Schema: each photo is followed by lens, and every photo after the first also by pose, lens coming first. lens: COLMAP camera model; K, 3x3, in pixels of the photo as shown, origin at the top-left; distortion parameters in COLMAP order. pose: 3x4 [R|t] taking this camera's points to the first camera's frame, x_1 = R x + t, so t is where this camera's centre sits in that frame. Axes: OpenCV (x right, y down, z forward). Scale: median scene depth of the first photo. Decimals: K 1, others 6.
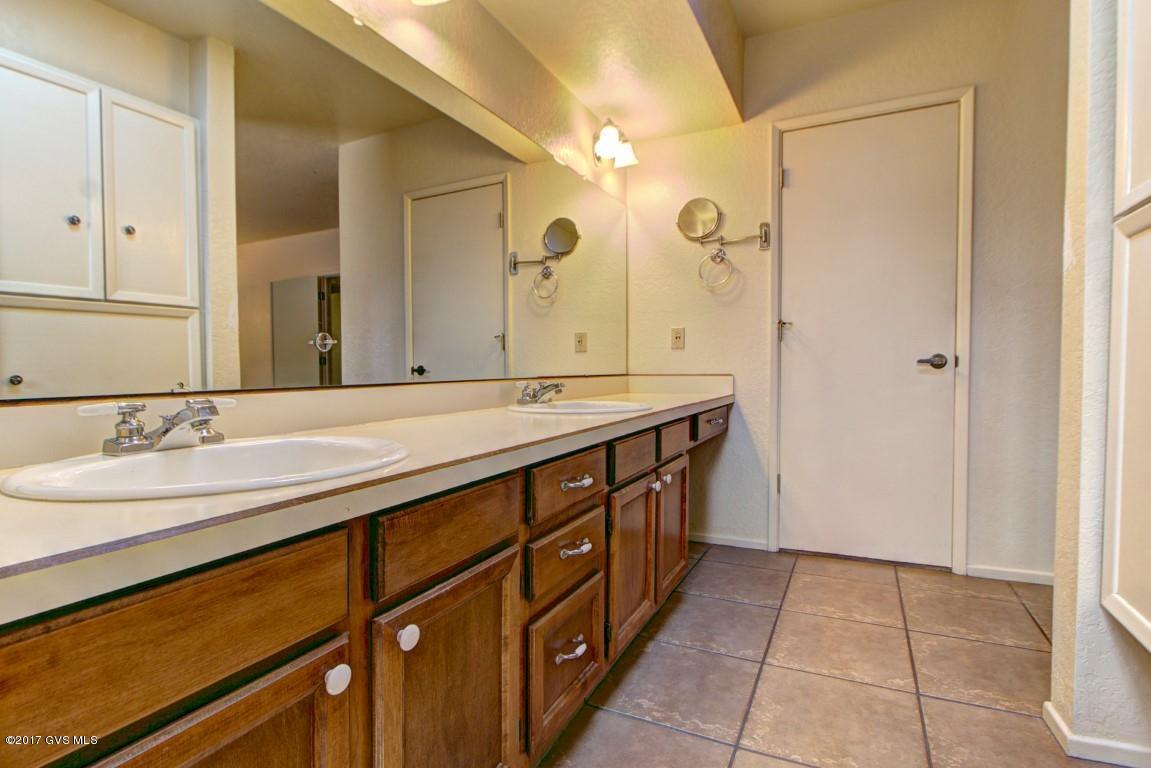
lens RADIAL K [[534.4, 0, 575.3], [0, 534.4, 377.4], [0, 0, 1]] dist [-0.018212, -0.000616]
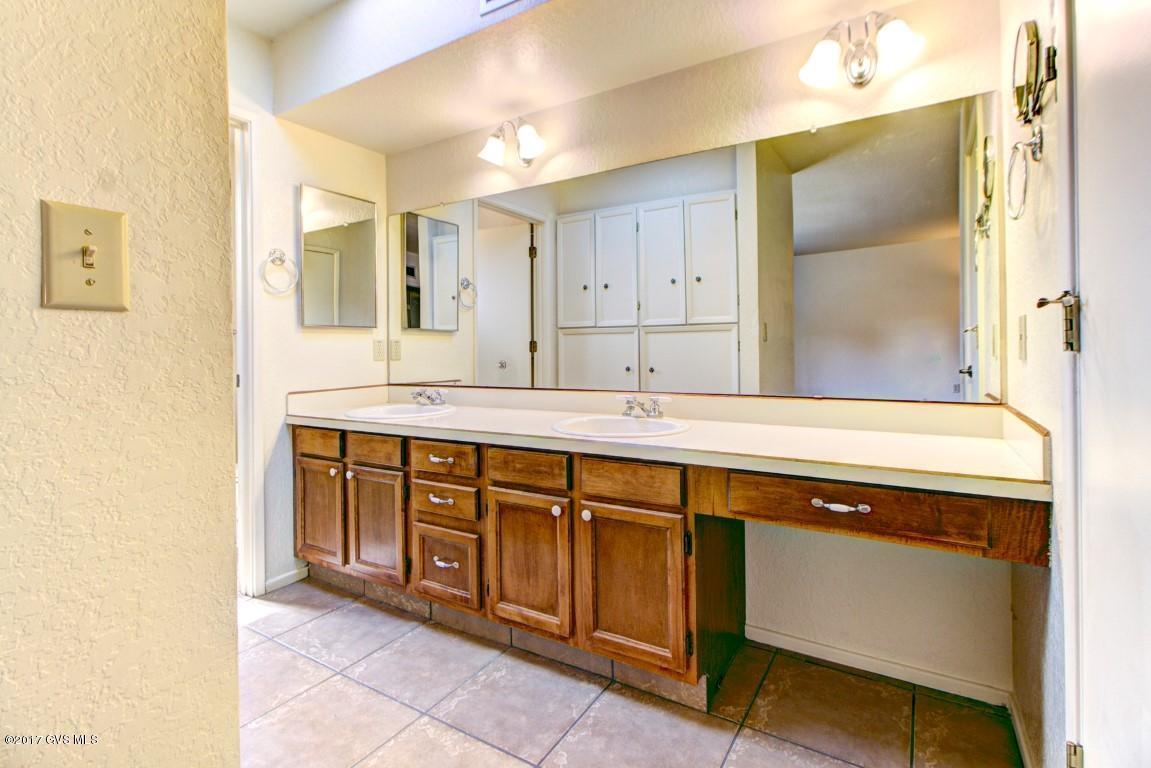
lens RADIAL K [[534.4, 0, 596.6], [0, 534.4, 356.7], [0, 0, 1]] dist [-0.018212, -0.000616]
pose [[-0.061387, 0.016465, -0.997978, 1.136098], [-0.000224, 0.999864, 0.016510, -0.099851], [0.998114, 0.001237, -0.061375, 1.135268]]
